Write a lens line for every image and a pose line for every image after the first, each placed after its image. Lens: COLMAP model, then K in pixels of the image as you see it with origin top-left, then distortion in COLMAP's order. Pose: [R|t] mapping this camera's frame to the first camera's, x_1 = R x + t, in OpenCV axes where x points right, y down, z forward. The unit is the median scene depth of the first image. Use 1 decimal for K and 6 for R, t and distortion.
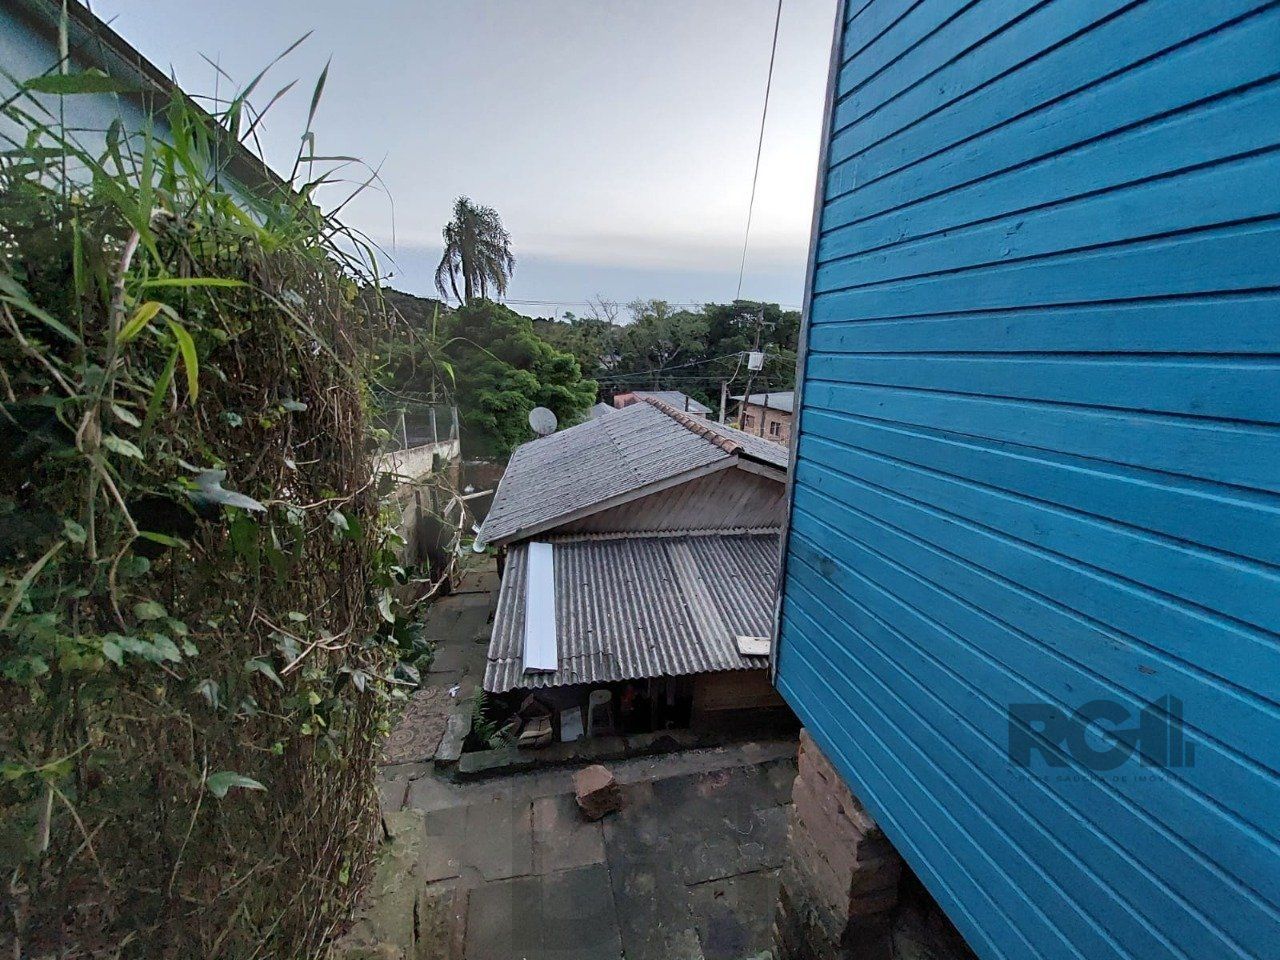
lens RADIAL K [[518.6, 0, 633.6], [0, 518.6, 497.8], [0, 0, 1]] dist [-0.001041, -0.000272]
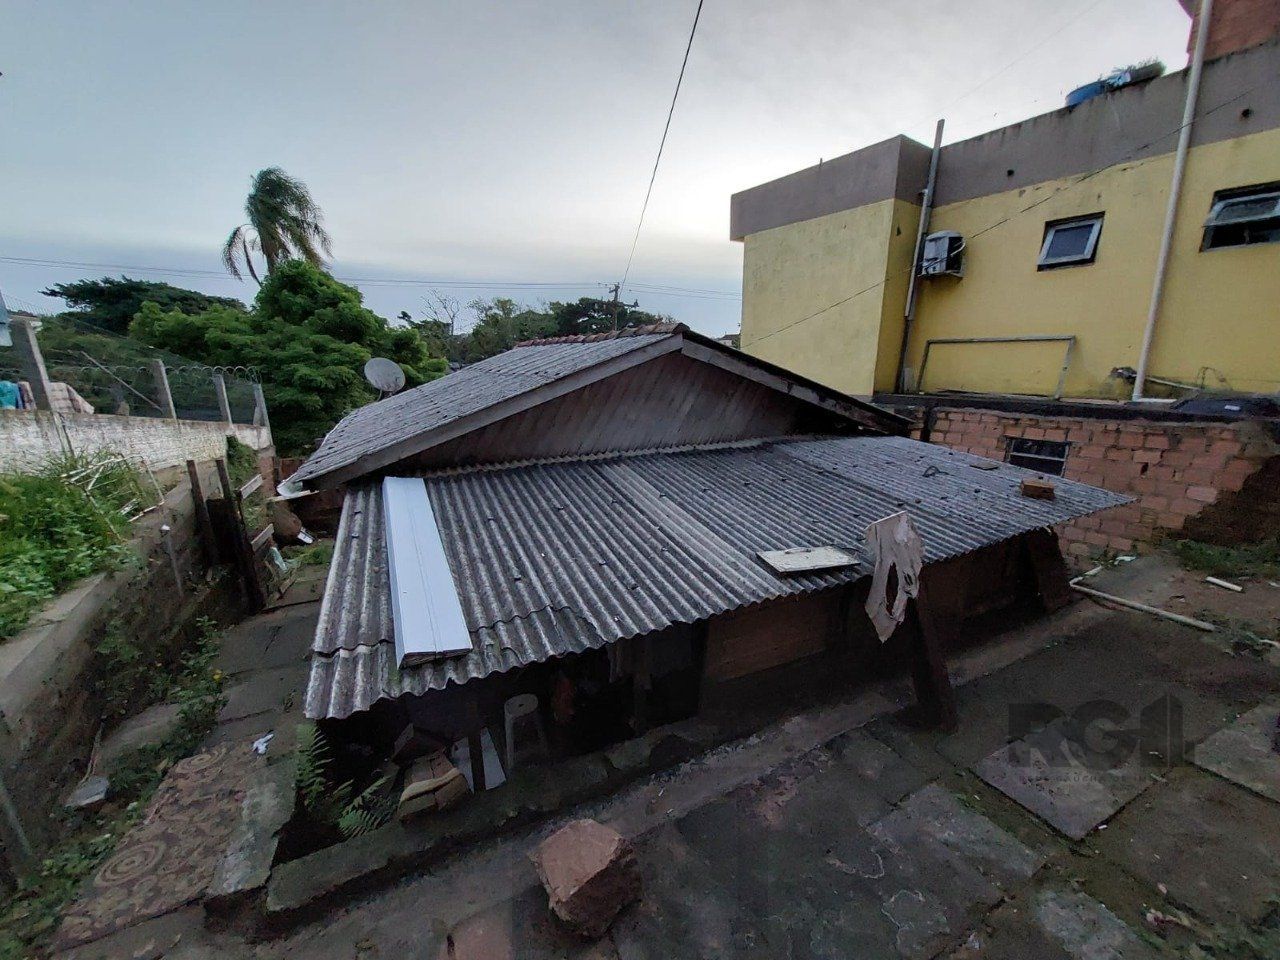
lens RADIAL K [[518.6, 0, 633.6], [0, 518.6, 497.8], [0, 0, 1]] dist [-0.001041, -0.000272]
pose [[0.960268, -0.101098, 0.260123, -0.092924], [0.104641, 0.994510, 0.000230, 0.168371], [-0.258718, 0.026999, 0.965576, 0.392975]]
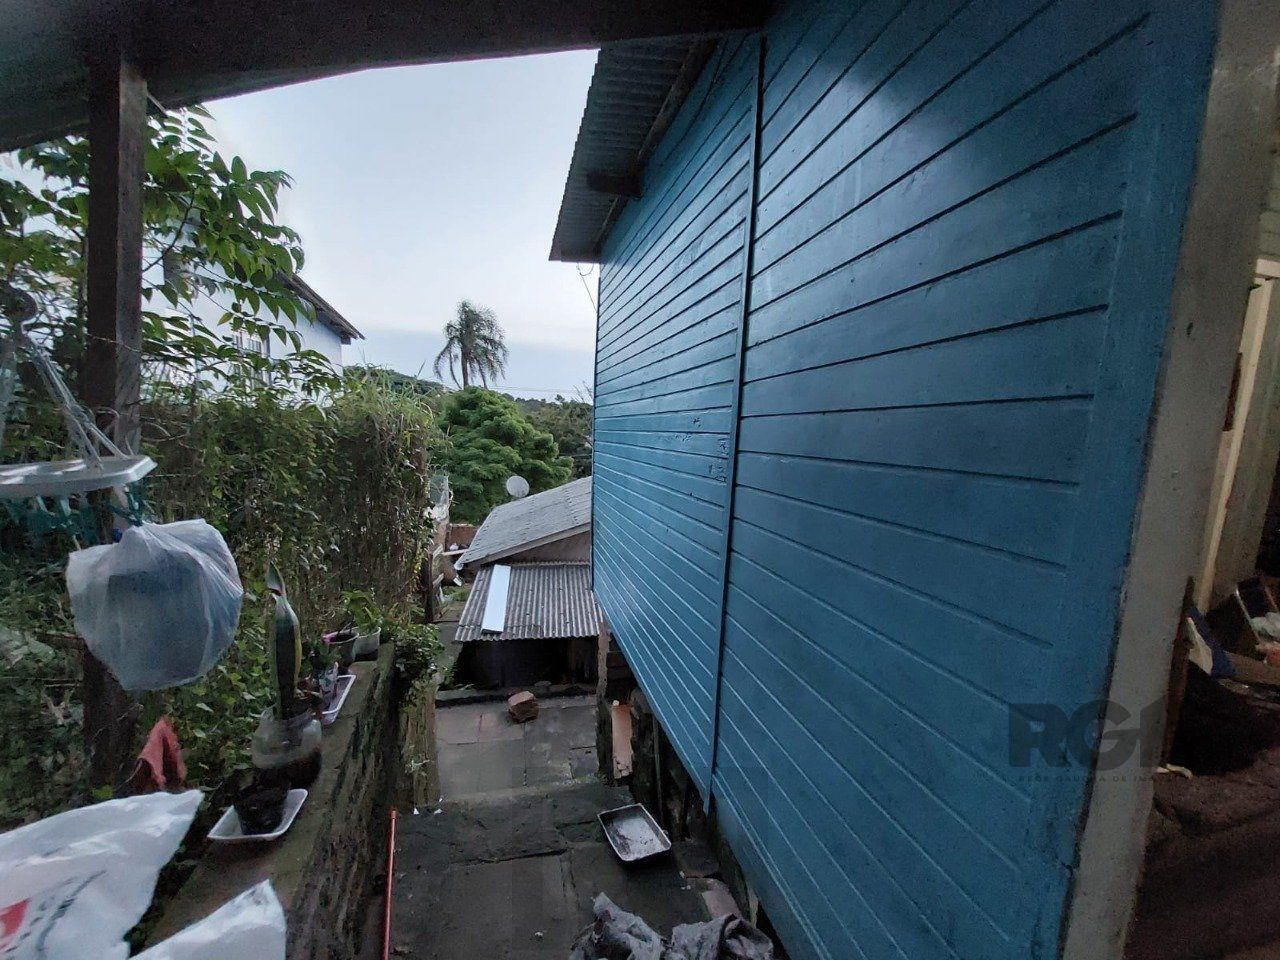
lens RADIAL K [[518.6, 0, 633.6], [0, 518.6, 497.8], [0, 0, 1]] dist [-0.001041, -0.000272]
pose [[0.999481, 0.022312, 0.023241, 0.166725], [-0.018601, 0.988638, -0.149162, 0.130362], [-0.026305, 0.148653, 0.988540, -0.510666]]
